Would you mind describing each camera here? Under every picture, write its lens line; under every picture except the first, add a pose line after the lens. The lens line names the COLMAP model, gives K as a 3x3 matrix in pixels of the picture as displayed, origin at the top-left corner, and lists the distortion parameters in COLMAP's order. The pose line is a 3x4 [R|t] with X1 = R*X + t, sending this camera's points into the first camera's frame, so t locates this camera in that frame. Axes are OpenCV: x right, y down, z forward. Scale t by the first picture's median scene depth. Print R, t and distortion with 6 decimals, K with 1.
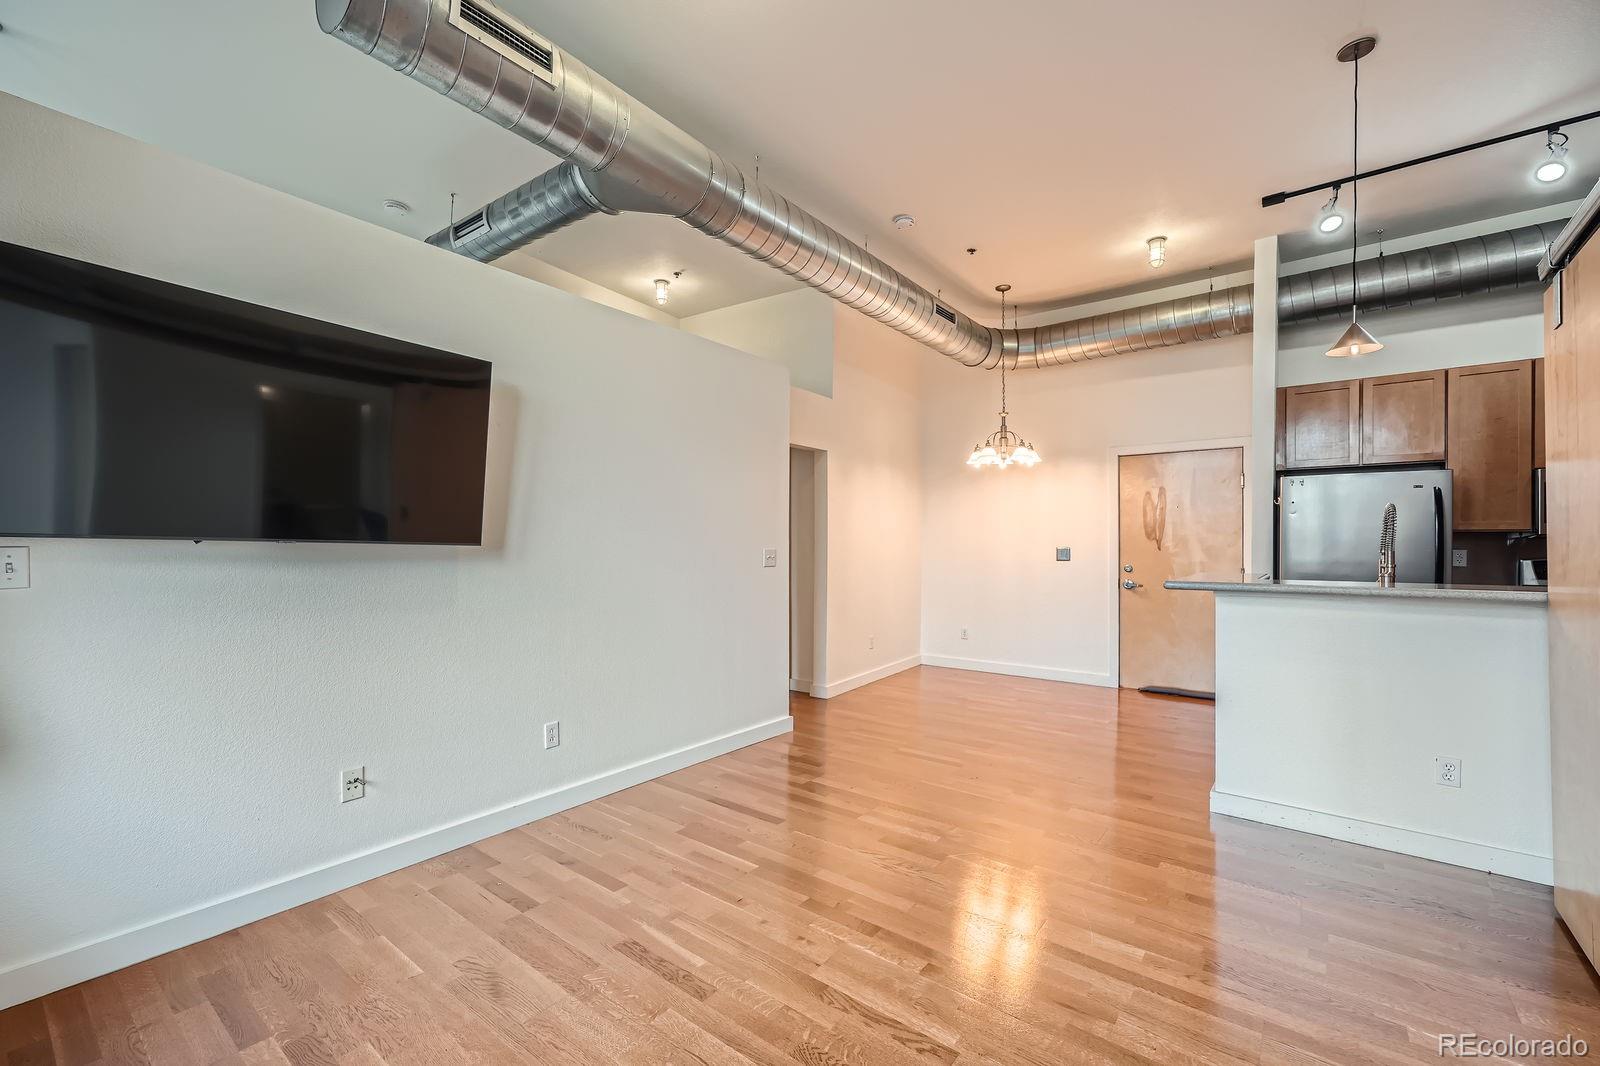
lens RADIAL K [[675.7, 0, 802.5], [0, 675.7, 543.1], [0, 0, 1]] dist [-0.007931, 0.010311]
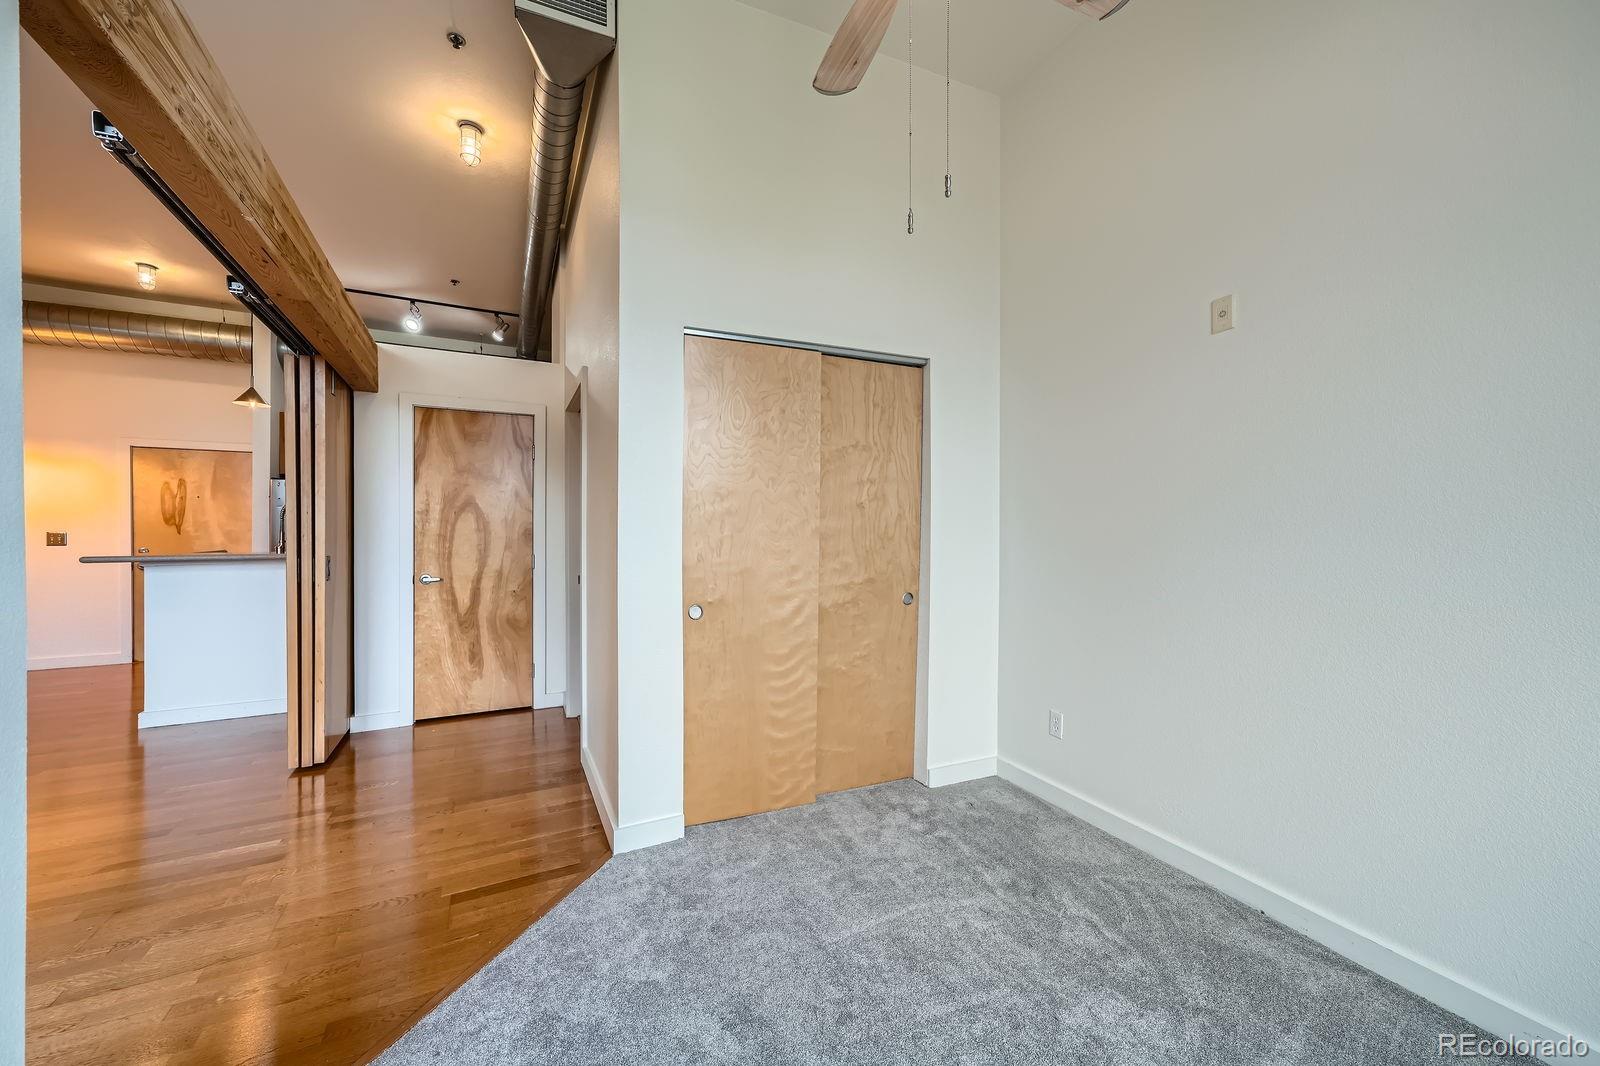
lens RADIAL K [[607.8, 0, 796.7], [0, 607.8, 540.0], [0, 0, 1]] dist [0.003382, 0.001673]
pose [[0.421588, -0.010072, 0.906732, 0.034535], [-0.006744, 0.999876, 0.014242, -0.001521], [-0.906762, -0.012119, 0.421468, -0.383371]]
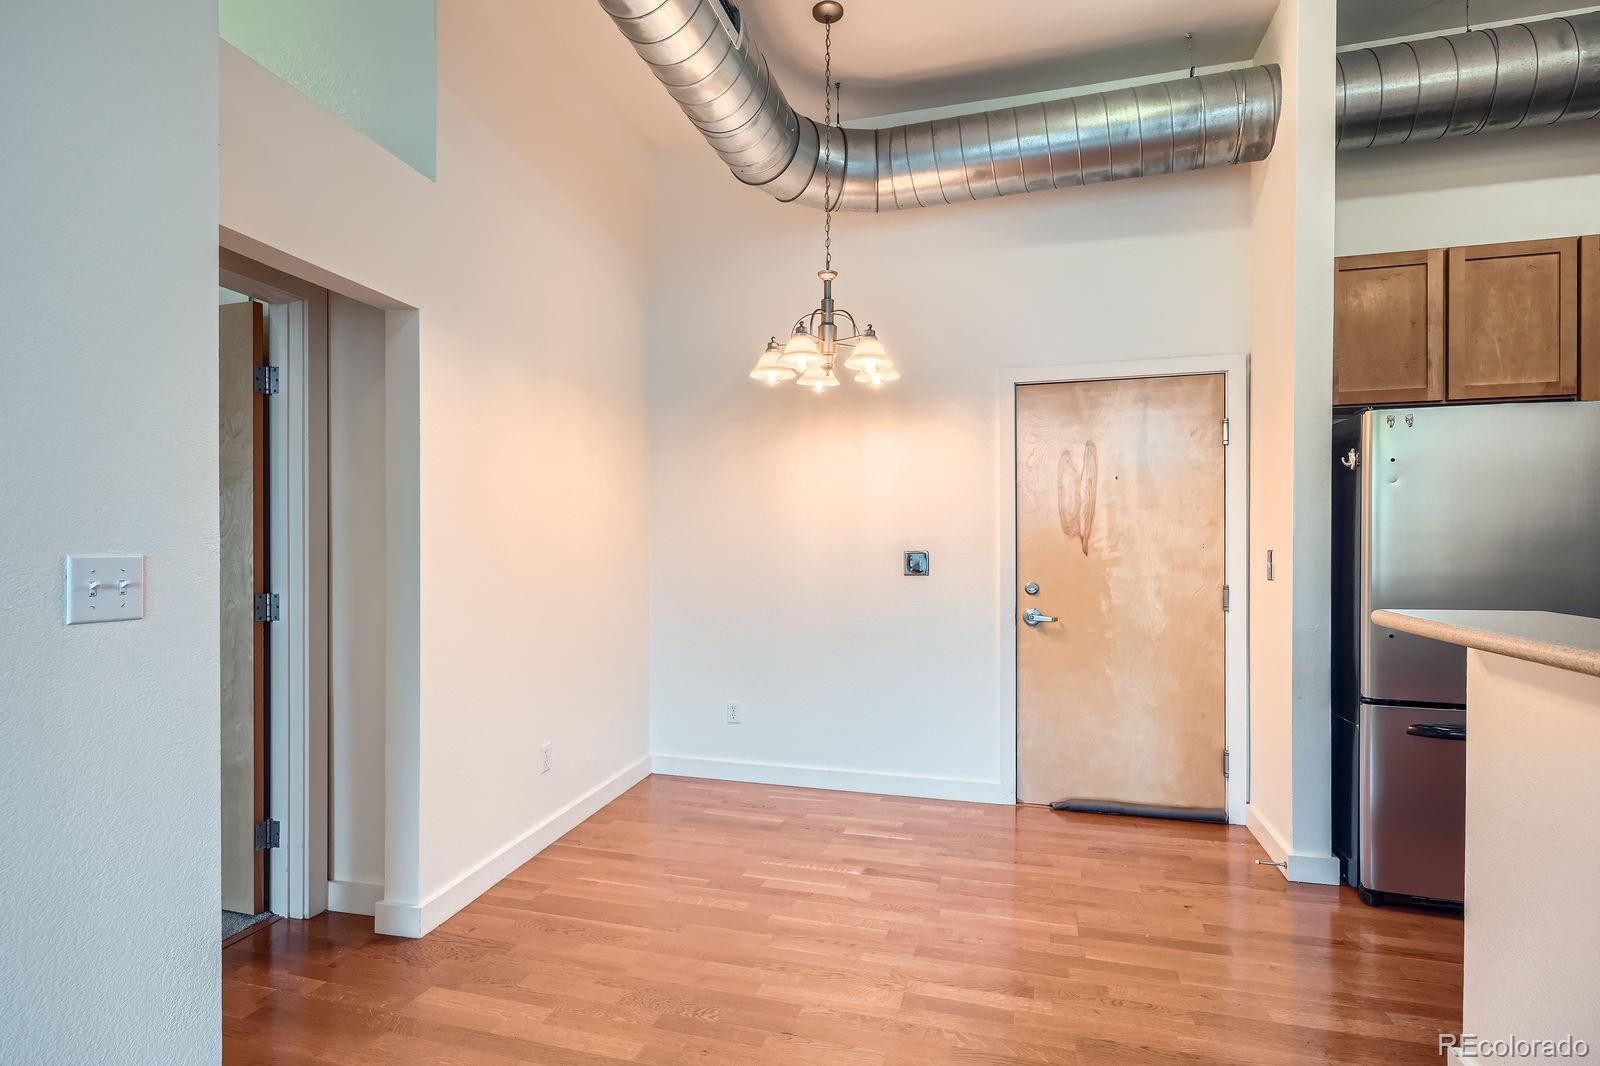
lens RADIAL K [[783.0, 0, 826.0], [0, 783.0, 550.0], [0, 0, 1]] dist [-0.012607, 0.002144]
pose [[0.920948, -0.002039, 0.389681, 0.079211], [0.002370, 0.999997, -0.000370, 0.006256], [-0.389679, 0.001264, 0.920950, 0.494785]]
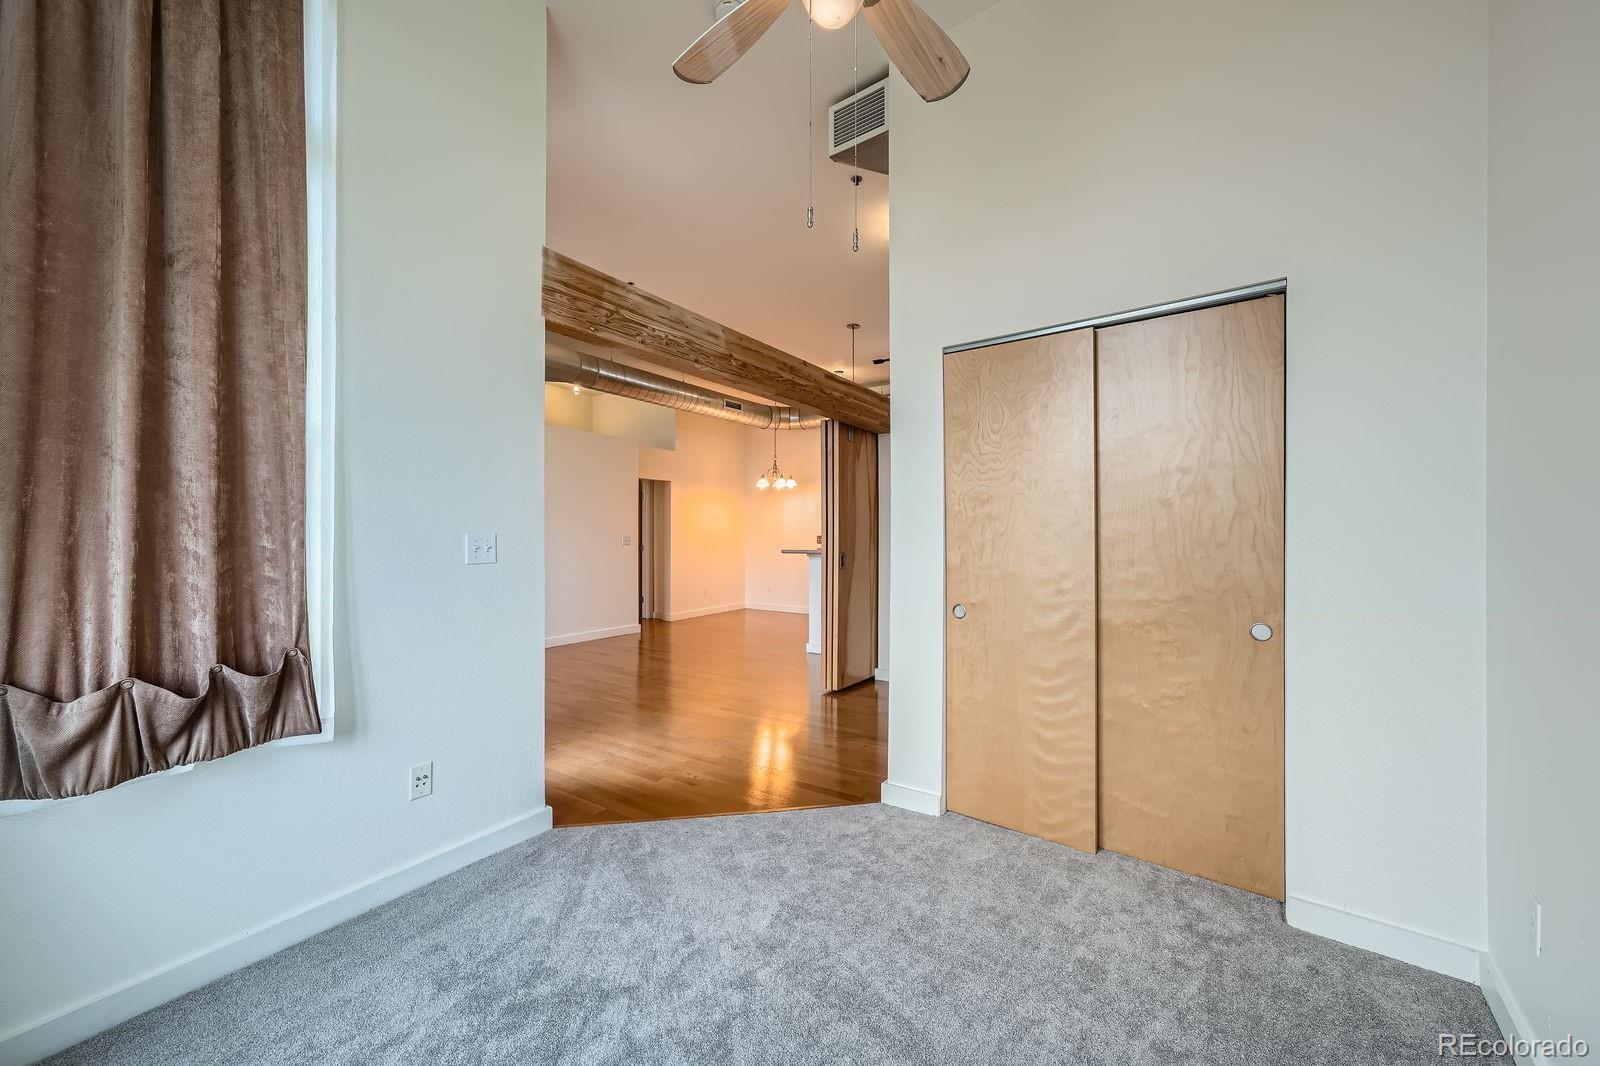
lens RADIAL K [[607.8, 0, 799.3], [0, 607.8, 532.9], [0, 0, 1]] dist [0.003382, 0.001673]
pose [[0.996401, 0.001135, 0.084761, 0.230992], [-0.001389, 0.999995, 0.002928, -0.003586], [-0.084757, -0.003035, 0.996397, -0.576793]]
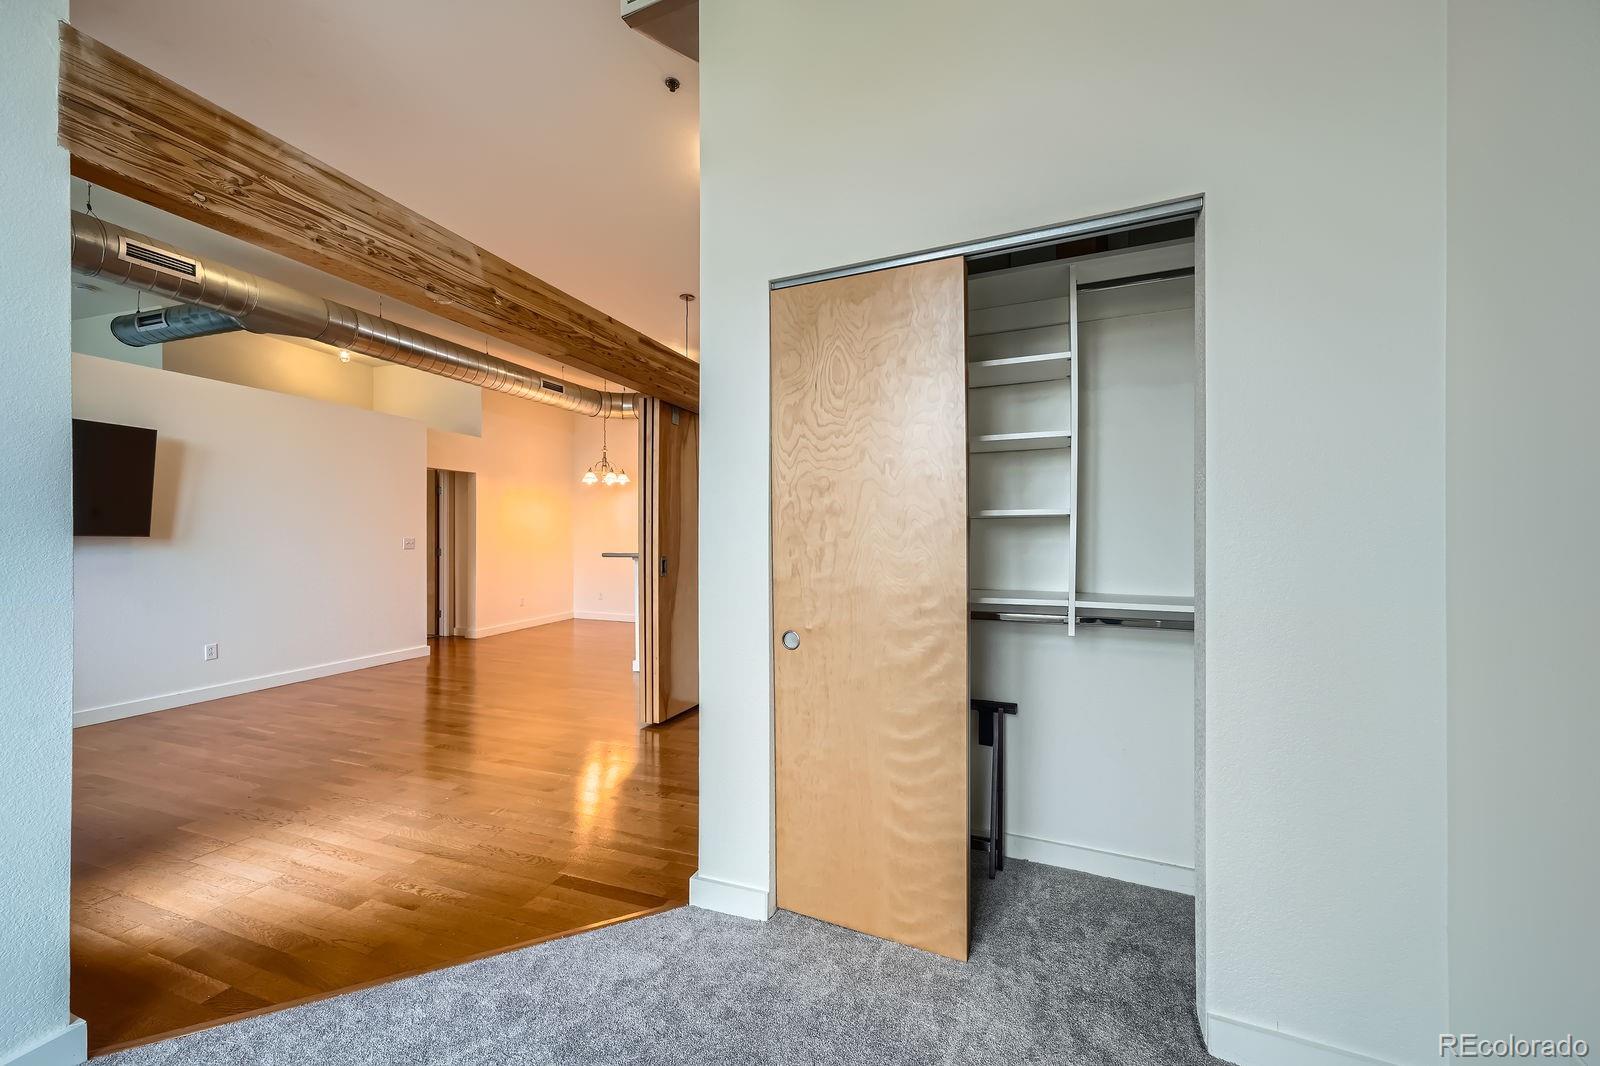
lens RADIAL K [[607.8, 0, 787.5], [0, 607.8, 534.9], [0, 0, 1]] dist [0.003382, 0.001673]
pose [[0.953912, -0.001088, 0.300085, 0.284065], [-0.000149, 0.999992, 0.004099, -0.003075], [-0.300086, -0.003954, 0.953904, -0.456899]]
